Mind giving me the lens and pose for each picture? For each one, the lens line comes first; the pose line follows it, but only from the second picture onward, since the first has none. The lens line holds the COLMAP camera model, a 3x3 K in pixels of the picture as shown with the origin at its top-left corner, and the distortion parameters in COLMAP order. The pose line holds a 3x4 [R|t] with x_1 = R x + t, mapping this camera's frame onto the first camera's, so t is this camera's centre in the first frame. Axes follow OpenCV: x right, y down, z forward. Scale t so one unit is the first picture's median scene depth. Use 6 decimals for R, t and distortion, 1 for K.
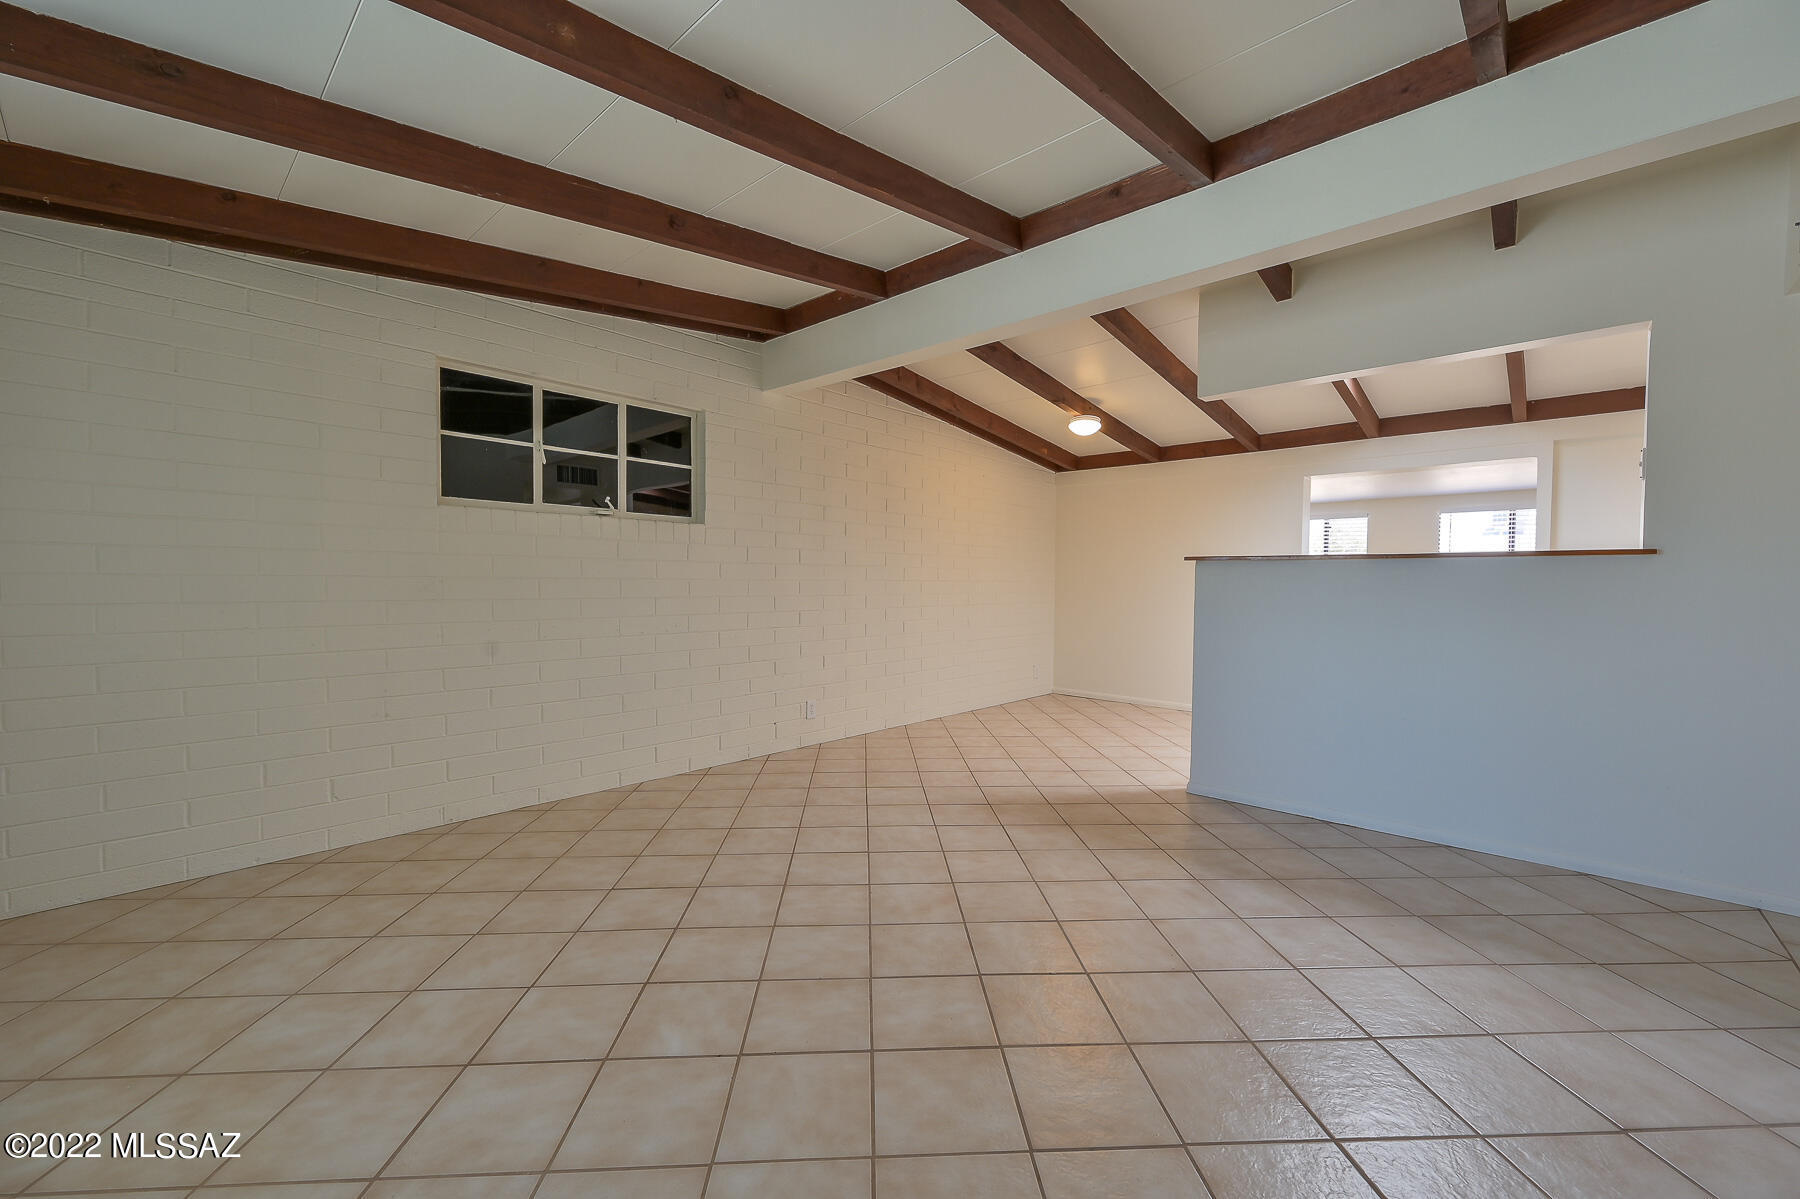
lens RADIAL K [[707.2, 0, 903.8], [0, 707.2, 607.6], [0, 0, 1]] dist [-0.001332, 0.000374]
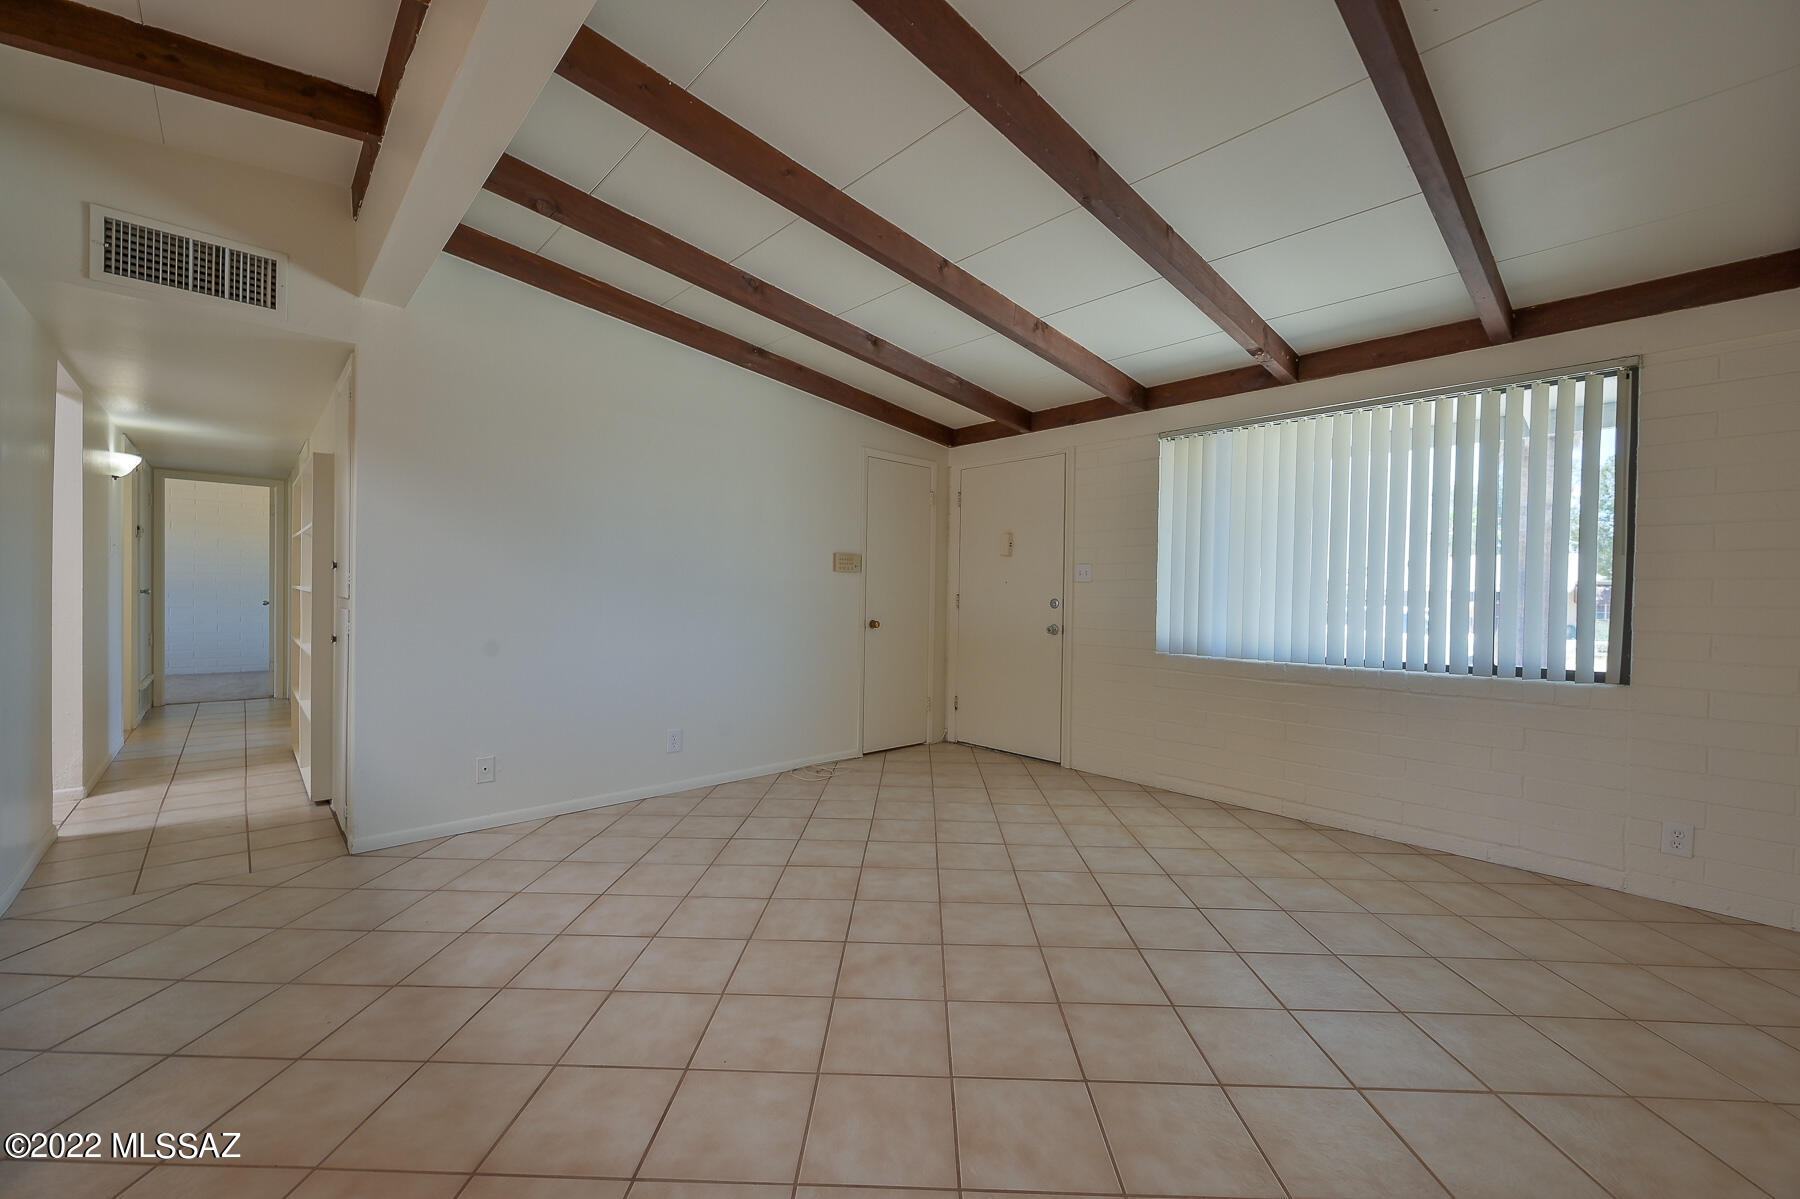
lens RADIAL K [[707.2, 0, 902.7], [0, 707.2, 602.4], [0, 0, 1]] dist [-0.001332, 0.000374]
pose [[-0.996534, -0.025318, 0.079236, -0.042674], [-0.021396, 0.998522, 0.049955, -0.052533], [-0.080384, 0.048086, -0.995603, 1.422332]]
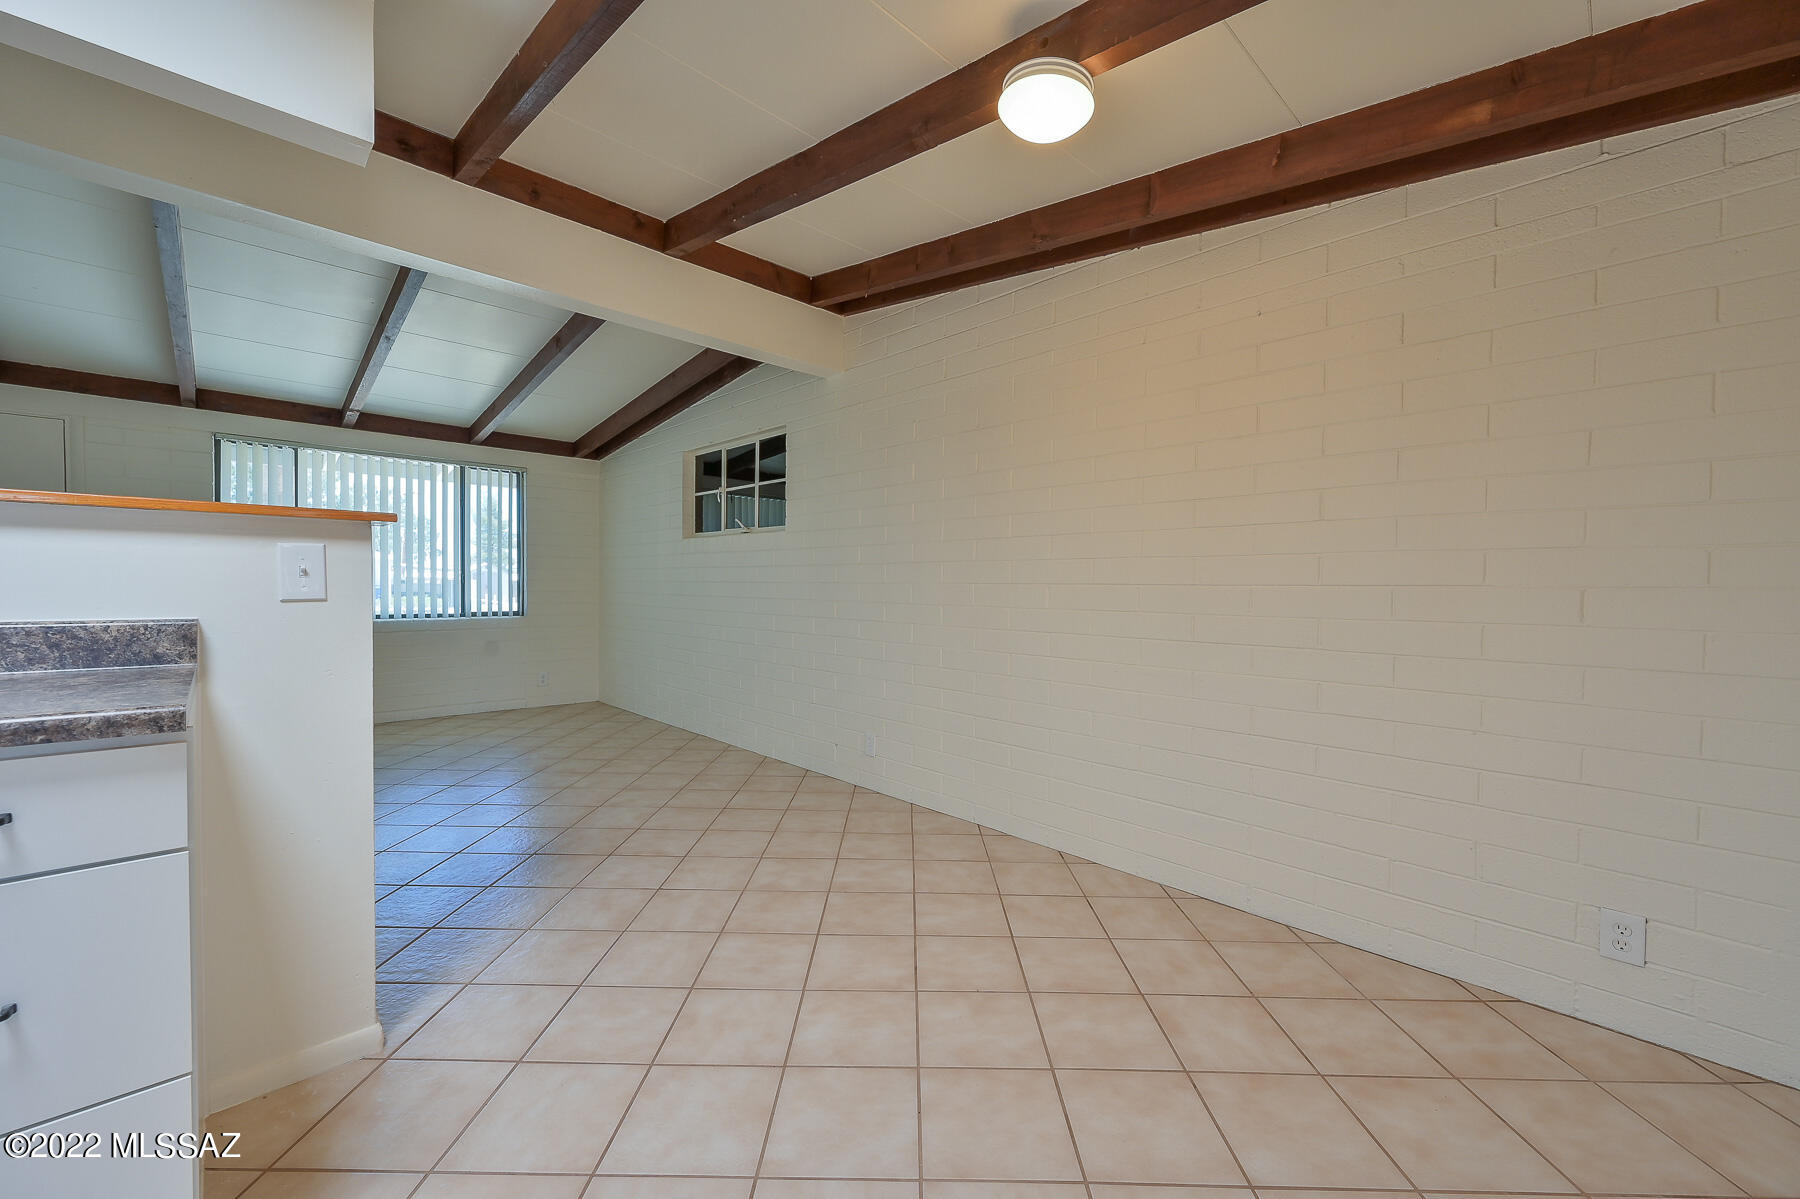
lens RADIAL K [[707.2, 0, 901.2], [0, 707.2, 605.2], [0, 0, 1]] dist [-0.001332, 0.000374]
pose [[-0.063816, 0.018550, -0.997789, 1.009490], [-0.050121, 0.998506, 0.021769, -0.049811], [0.996702, 0.051399, -0.062791, 1.640110]]
